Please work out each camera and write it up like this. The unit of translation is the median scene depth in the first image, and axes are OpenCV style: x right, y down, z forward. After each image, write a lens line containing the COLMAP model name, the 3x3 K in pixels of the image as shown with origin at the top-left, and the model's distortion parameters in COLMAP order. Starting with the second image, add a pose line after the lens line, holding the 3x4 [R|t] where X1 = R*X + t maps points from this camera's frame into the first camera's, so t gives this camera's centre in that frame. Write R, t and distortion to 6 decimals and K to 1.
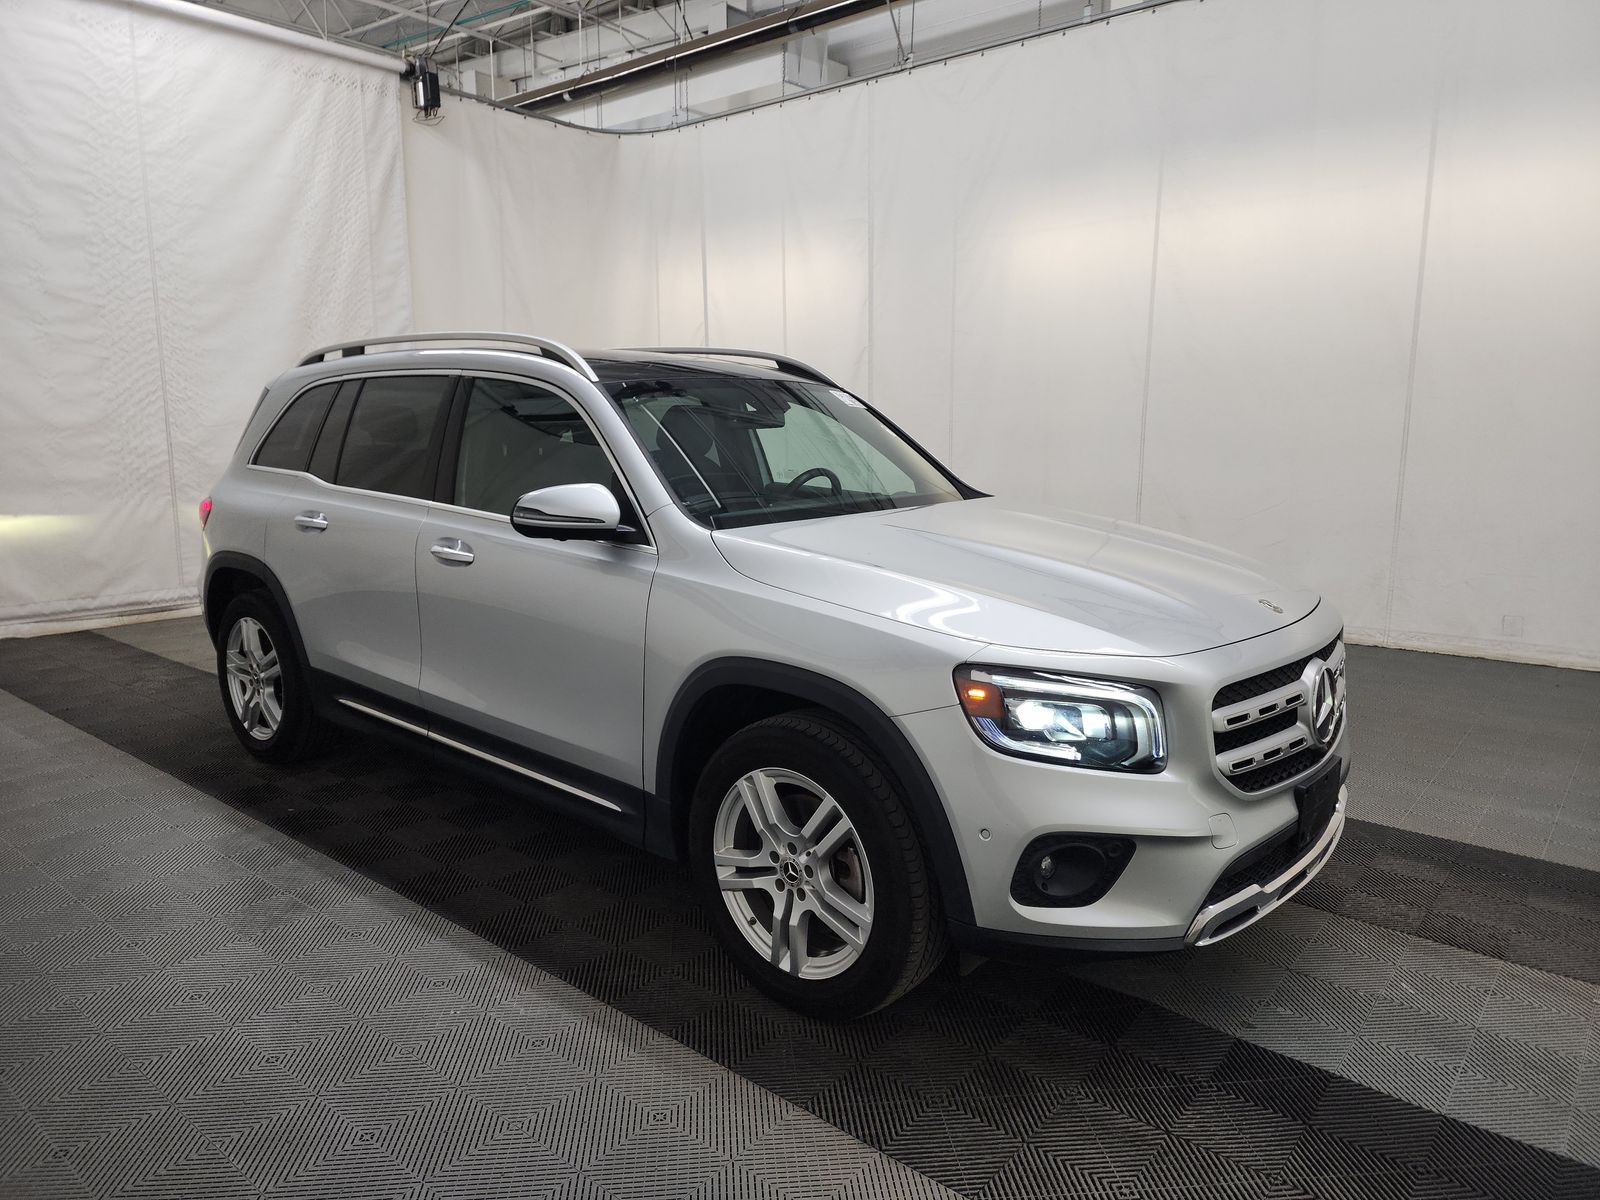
lens RADIAL K [[1083.1, 0, 800.0], [0, 1083.1, 600.0], [0, 0, 1]] dist [0.067658, -0.067416]
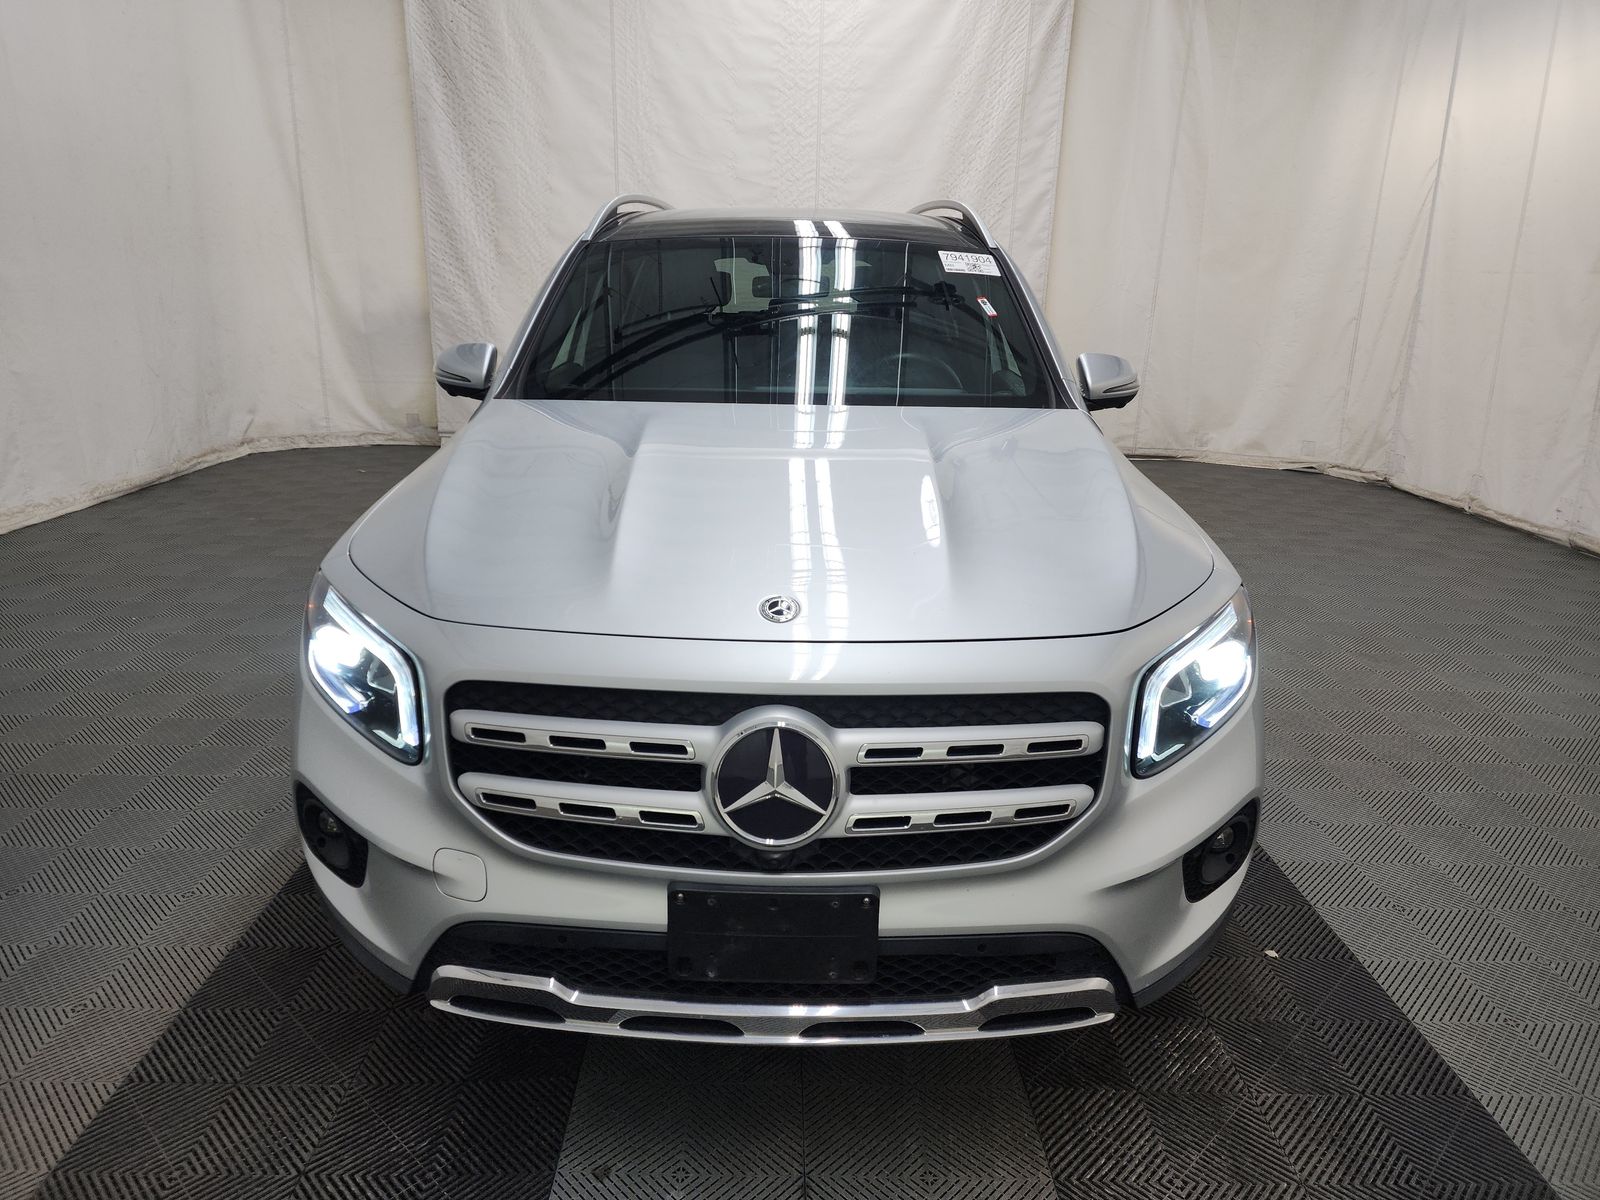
lens RADIAL K [[1050.9, 0, 800.0], [0, 1050.9, 600.0], [0, 0, 1]] dist [0.067165, -0.053247]
pose [[0.642548, 0.233073, -0.729937, 0.338204], [-0.143869, 0.972371, 0.183839, -0.042965], [0.752618, -0.013110, 0.658327, 0.241314]]
